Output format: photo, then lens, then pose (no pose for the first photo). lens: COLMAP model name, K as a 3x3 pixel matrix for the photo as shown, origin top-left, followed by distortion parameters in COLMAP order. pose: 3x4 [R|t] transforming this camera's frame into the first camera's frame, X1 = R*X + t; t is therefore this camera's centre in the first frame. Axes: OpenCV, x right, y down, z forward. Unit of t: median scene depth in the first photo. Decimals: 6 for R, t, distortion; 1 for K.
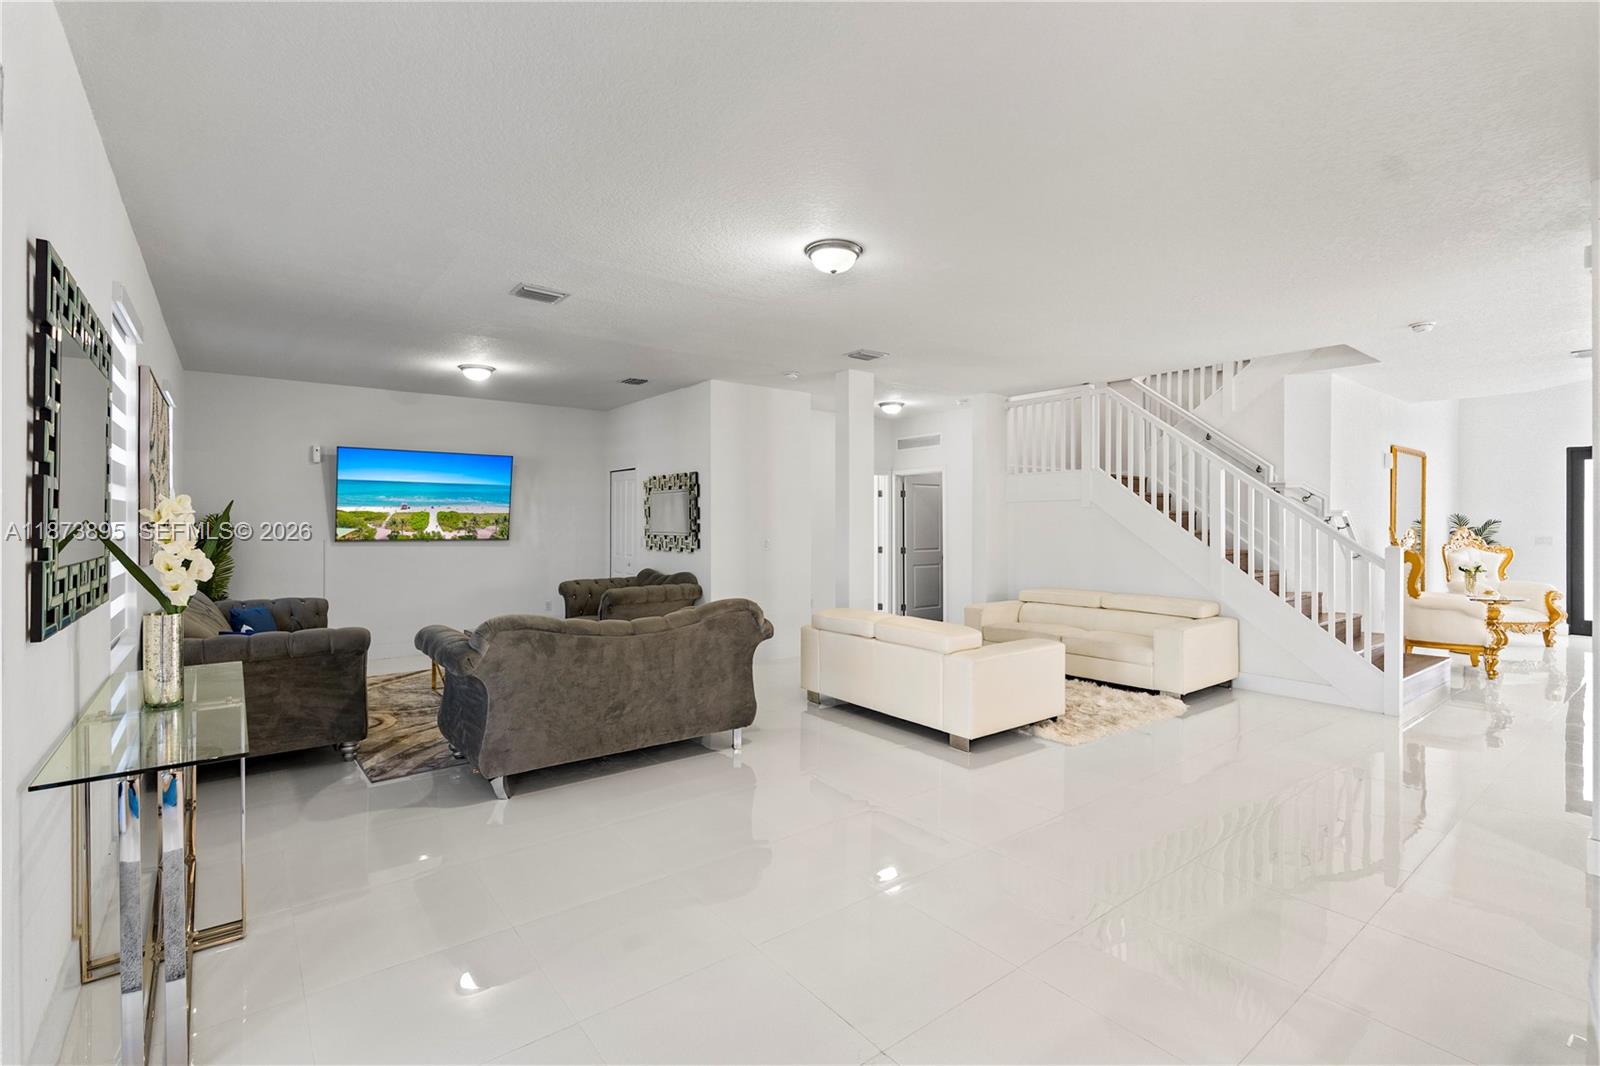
lens RADIAL K [[726.8, 0, 789.7], [0, 726.8, 524.4], [0, 0, 1]] dist [0.001657, 0.000976]
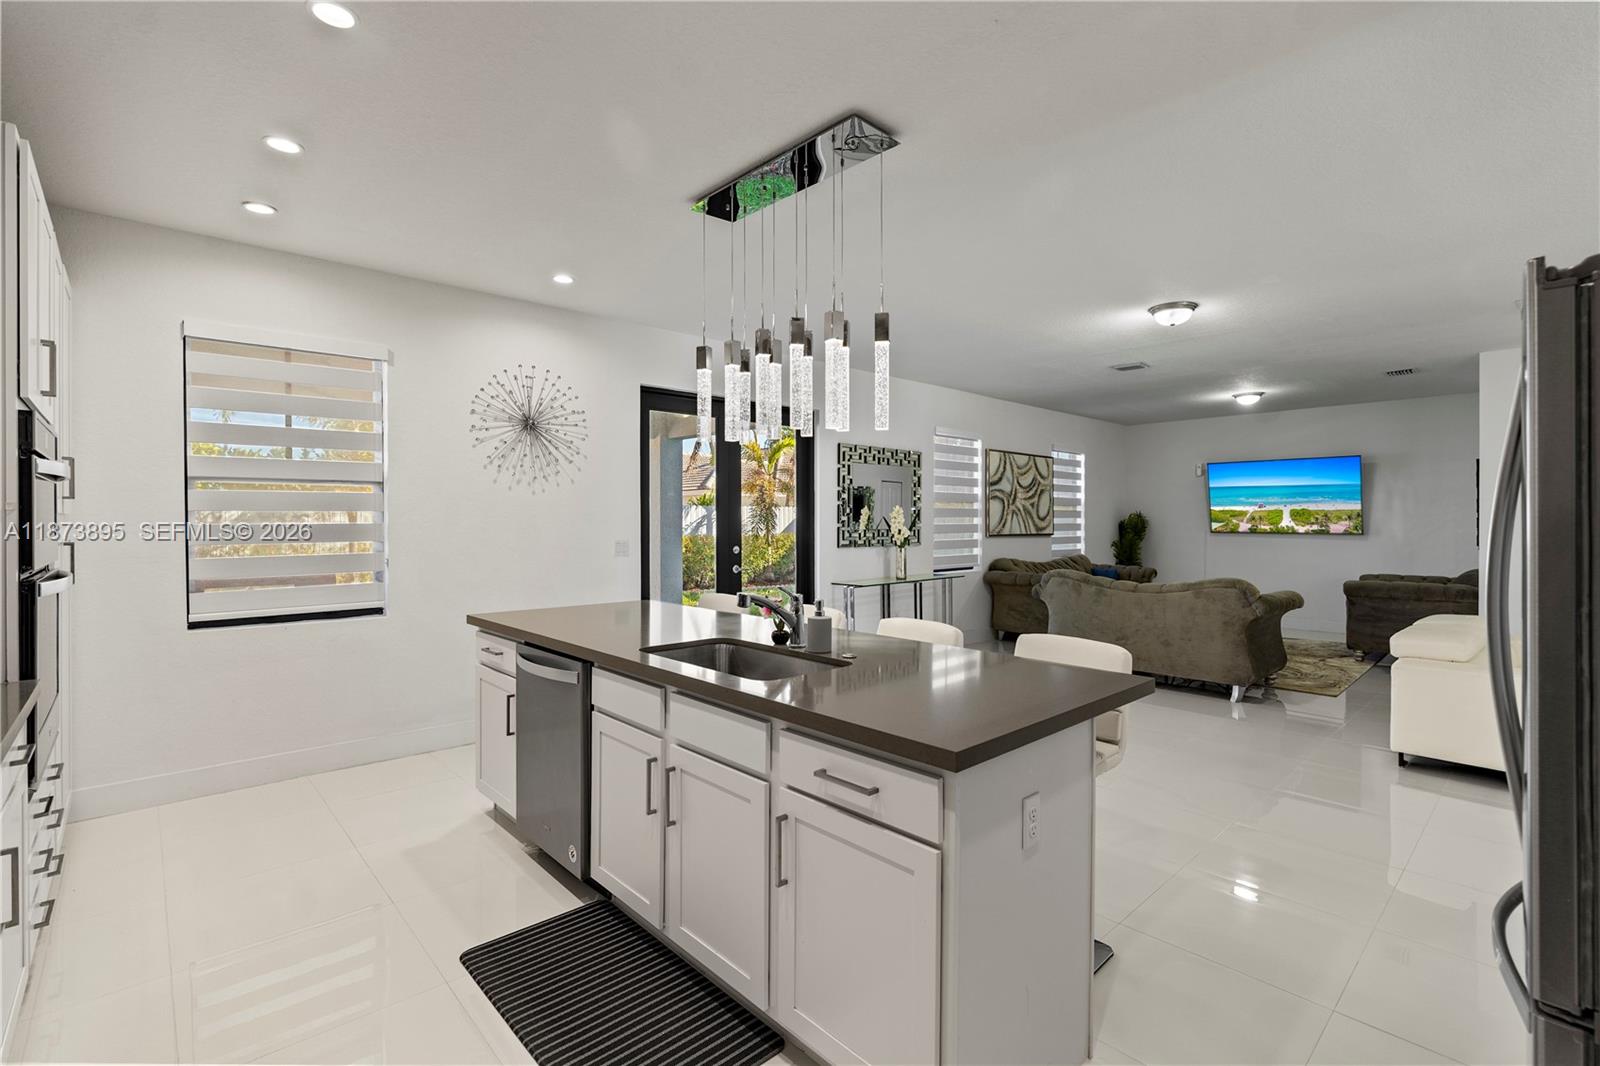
lens RADIAL K [[726.8, 0, 803.3], [0, 726.8, 527.6], [0, 0, 1]] dist [0.001657, 0.000976]
pose [[0.096110, 0.007887, -0.995339, 0.631583], [-0.003552, 0.999965, 0.007581, 0.006421], [0.995364, 0.002807, 0.096135, 0.099855]]
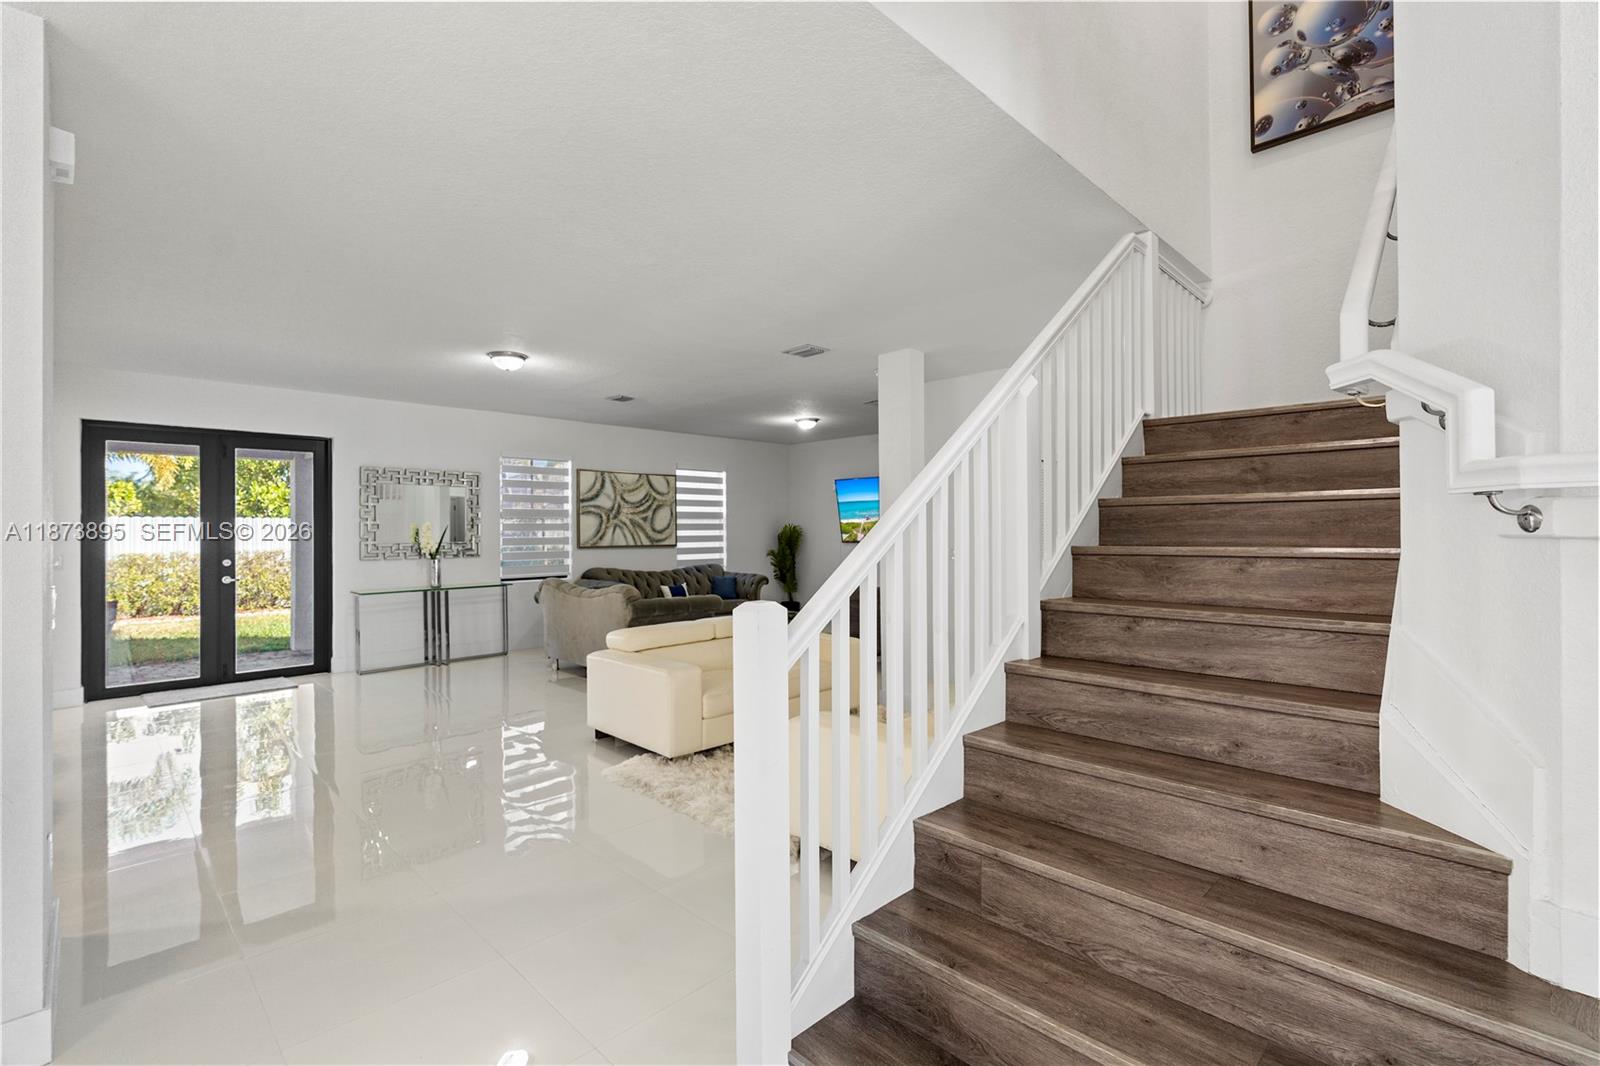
lens RADIAL K [[726.8, 0, 784.6], [0, 726.8, 538.4], [0, 0, 1]] dist [0.001657, 0.000976]
pose [[0.152705, 0.010073, -0.988220, 0.814808], [0.002066, 0.999943, 0.010512, -0.000875], [0.988270, -0.003647, 0.152676, 0.624831]]
